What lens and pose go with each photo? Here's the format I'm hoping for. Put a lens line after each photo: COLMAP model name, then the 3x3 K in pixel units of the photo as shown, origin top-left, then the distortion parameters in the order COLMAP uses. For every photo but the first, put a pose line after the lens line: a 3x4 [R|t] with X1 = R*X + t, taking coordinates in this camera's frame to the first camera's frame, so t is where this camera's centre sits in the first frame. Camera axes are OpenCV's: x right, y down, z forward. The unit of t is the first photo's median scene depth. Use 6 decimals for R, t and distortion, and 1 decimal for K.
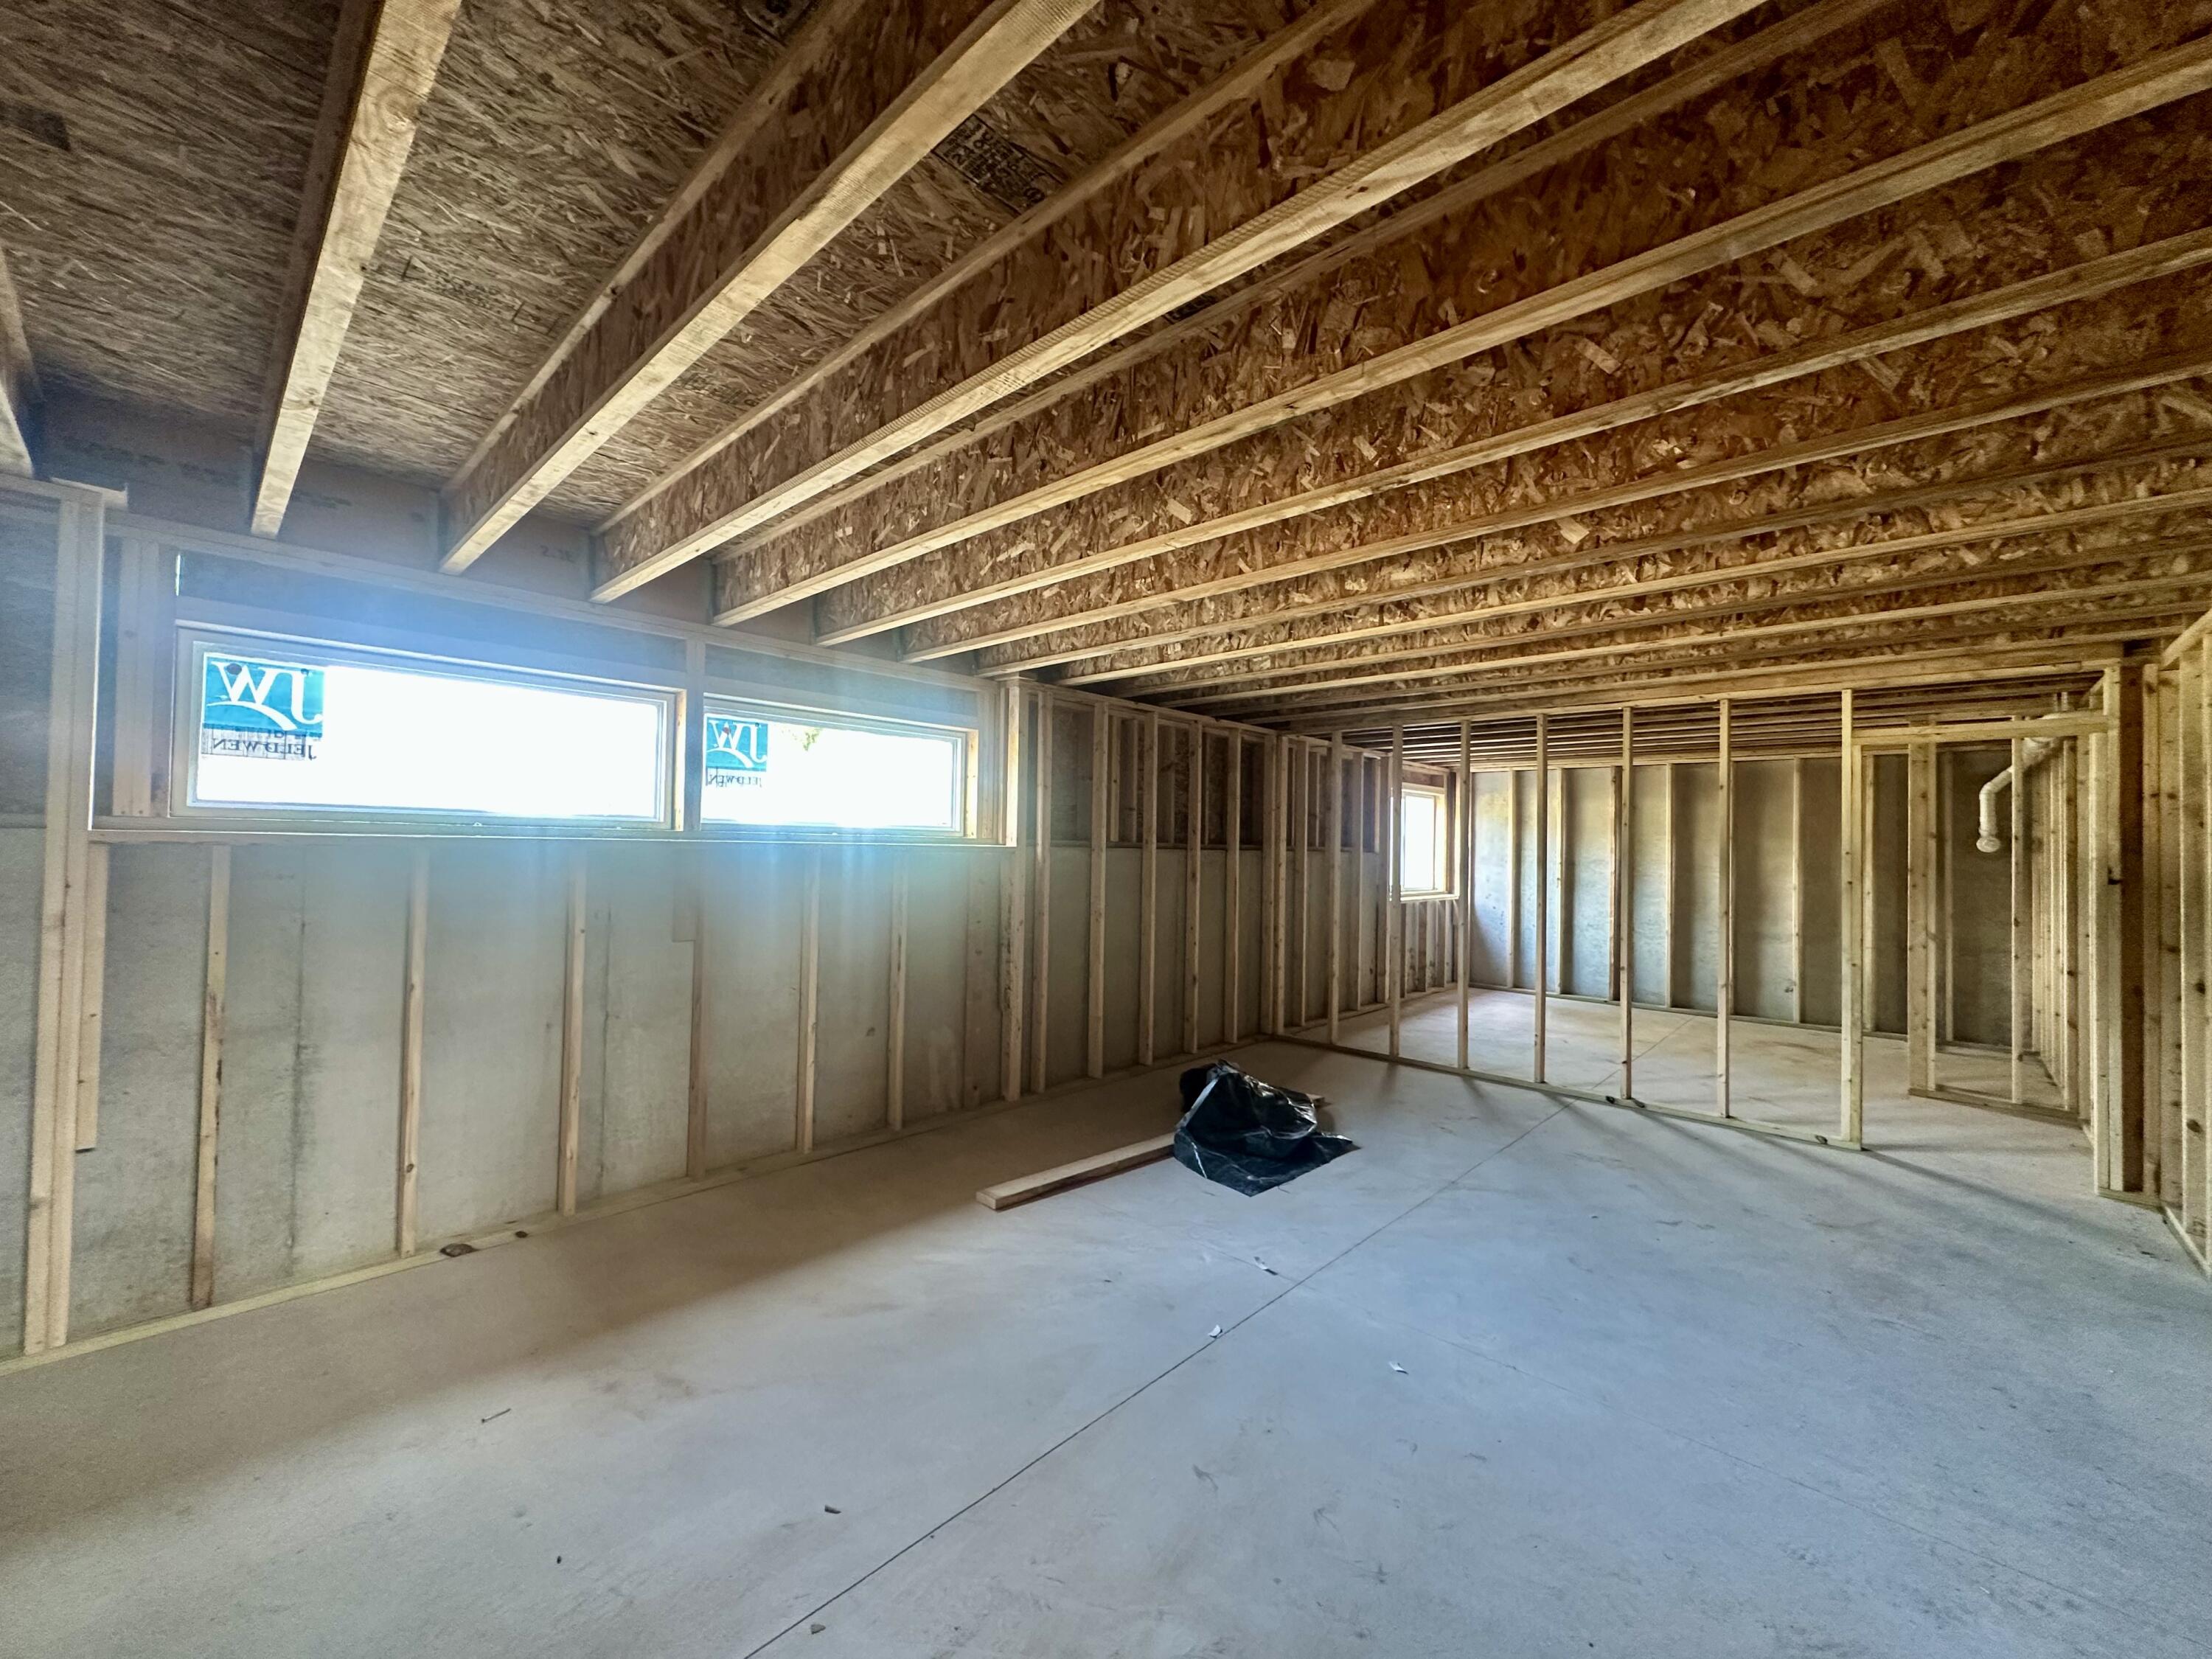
lens RADIAL K [[907.8, 0, 1066.1], [0, 907.8, 823.5], [0, 0, 1]] dist [-0.015708, 0.000147]
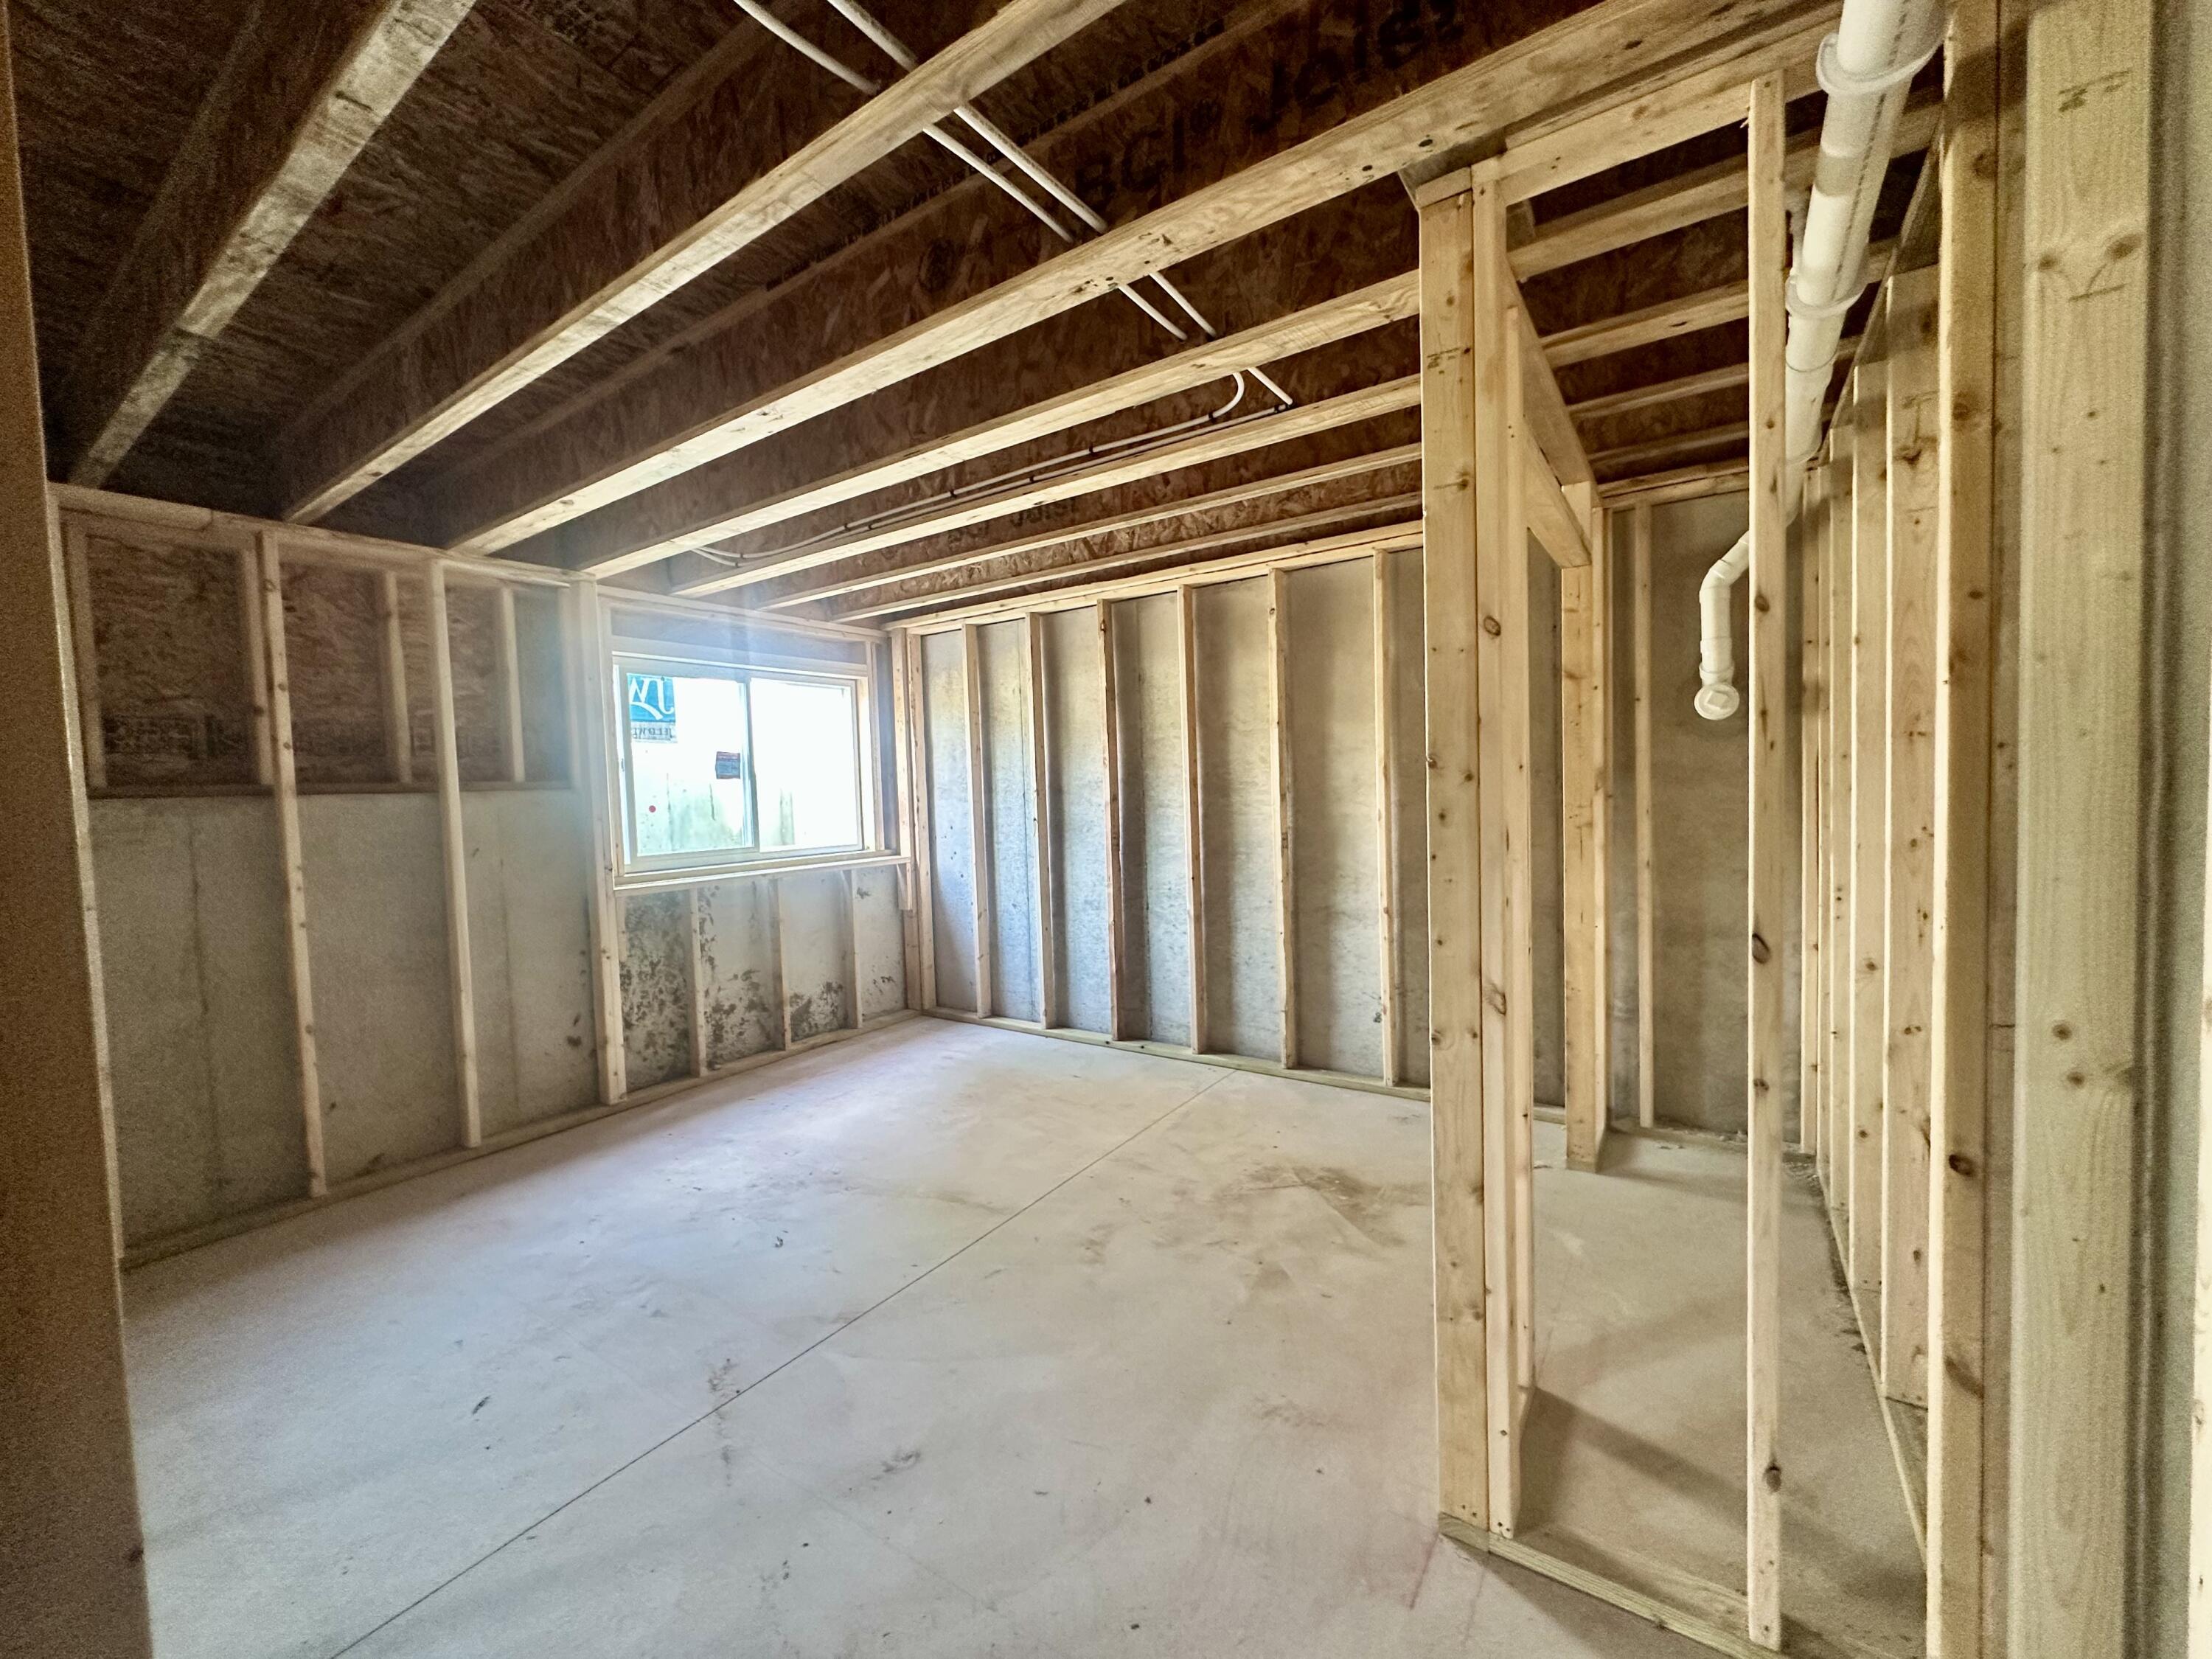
lens RADIAL K [[907.8, 0, 1093.8], [0, 907.8, 828.3], [0, 0, 1]] dist [-0.015708, 0.000147]
pose [[0.985936, -0.068303, 0.152526, 0.634881], [0.056377, 0.995103, 0.081194, 0.031212], [-0.157325, -0.071453, 0.984959, 0.584082]]
